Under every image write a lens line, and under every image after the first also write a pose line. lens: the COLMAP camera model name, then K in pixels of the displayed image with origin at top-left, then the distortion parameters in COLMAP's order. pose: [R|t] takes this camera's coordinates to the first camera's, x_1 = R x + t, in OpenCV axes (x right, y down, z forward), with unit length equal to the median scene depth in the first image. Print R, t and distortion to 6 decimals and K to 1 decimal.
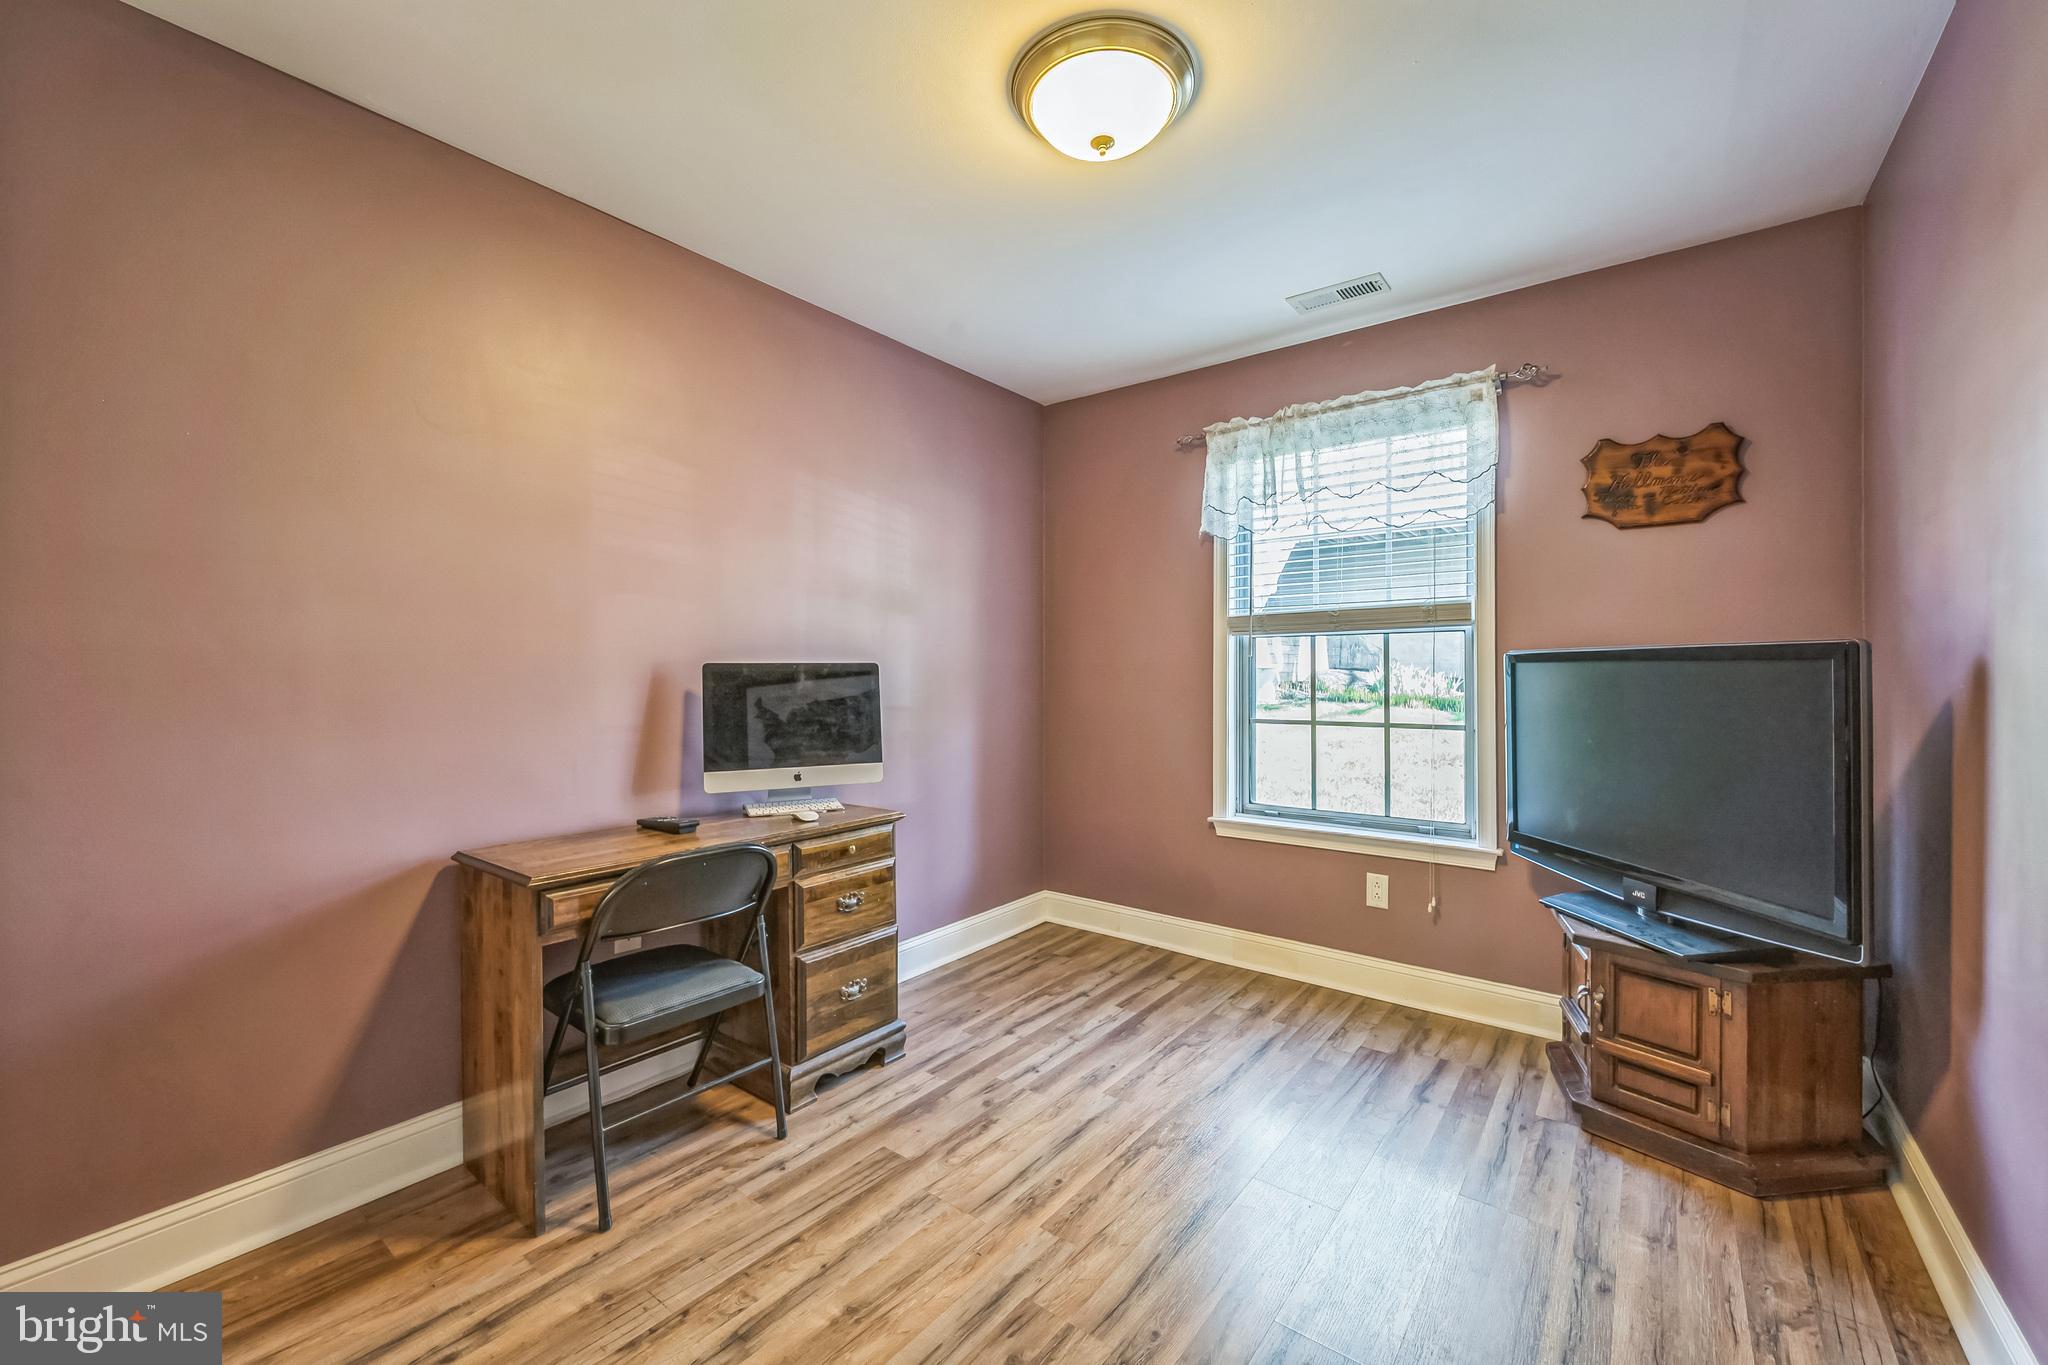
lens RADIAL K [[822.4, 0, 1025.8], [0, 822.4, 679.2], [0, 0, 1]] dist [-0.001457, 0.000784]
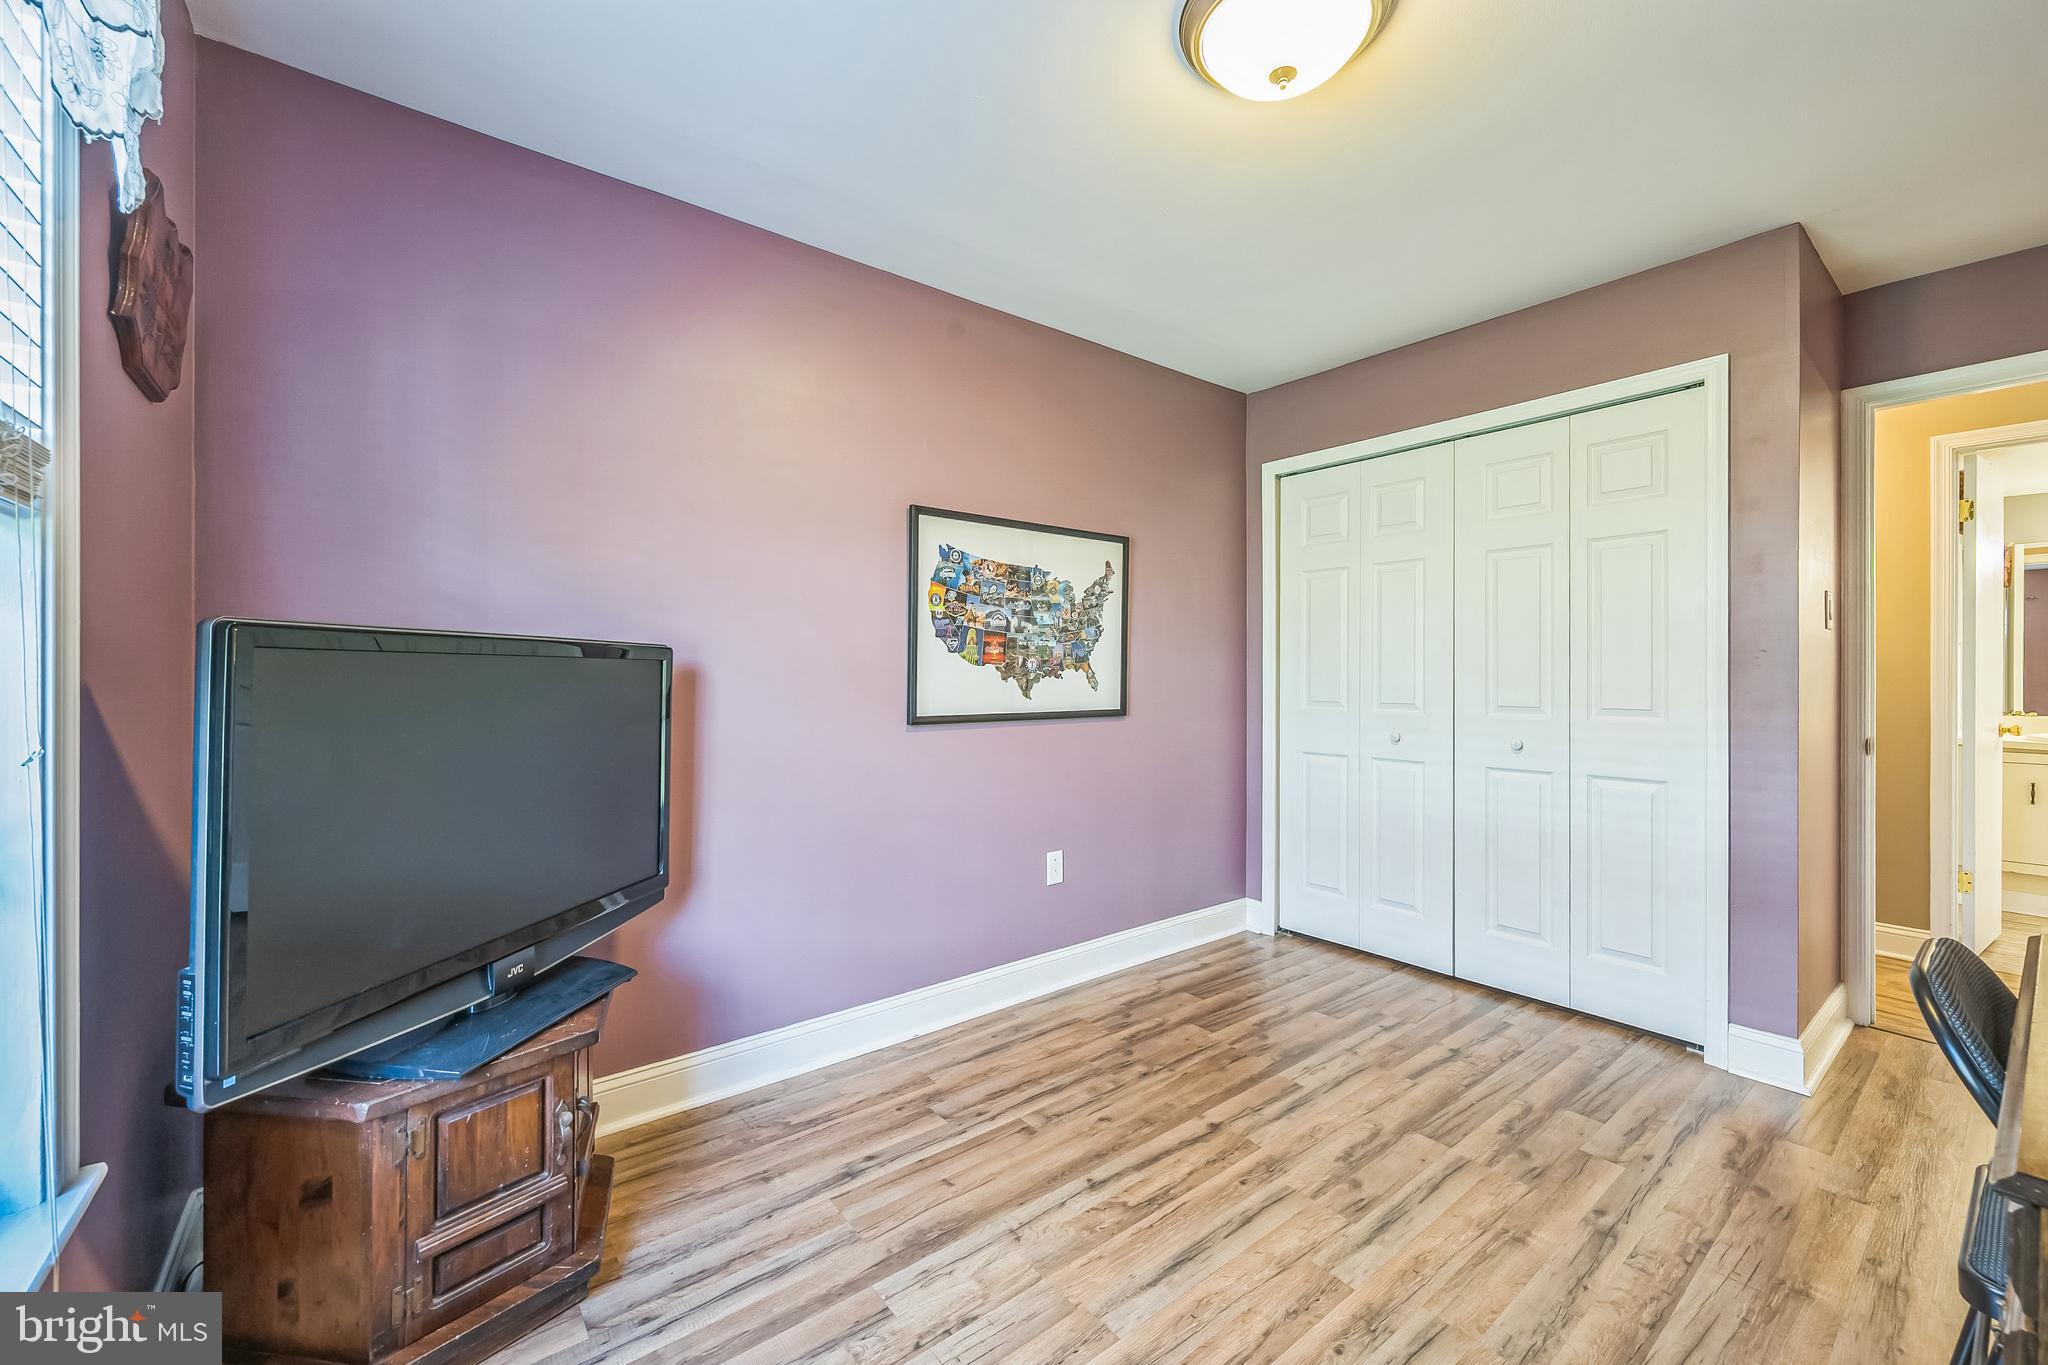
lens RADIAL K [[822.4, 0, 1022.8], [0, 822.4, 673.6], [0, 0, 1]] dist [-0.001457, 0.000784]
pose [[-0.969899, 0.000418, 0.243507, 0.158346], [0.002113, 0.999975, 0.006701, -0.014113], [-0.243498, 0.007013, -0.969876, 2.075795]]
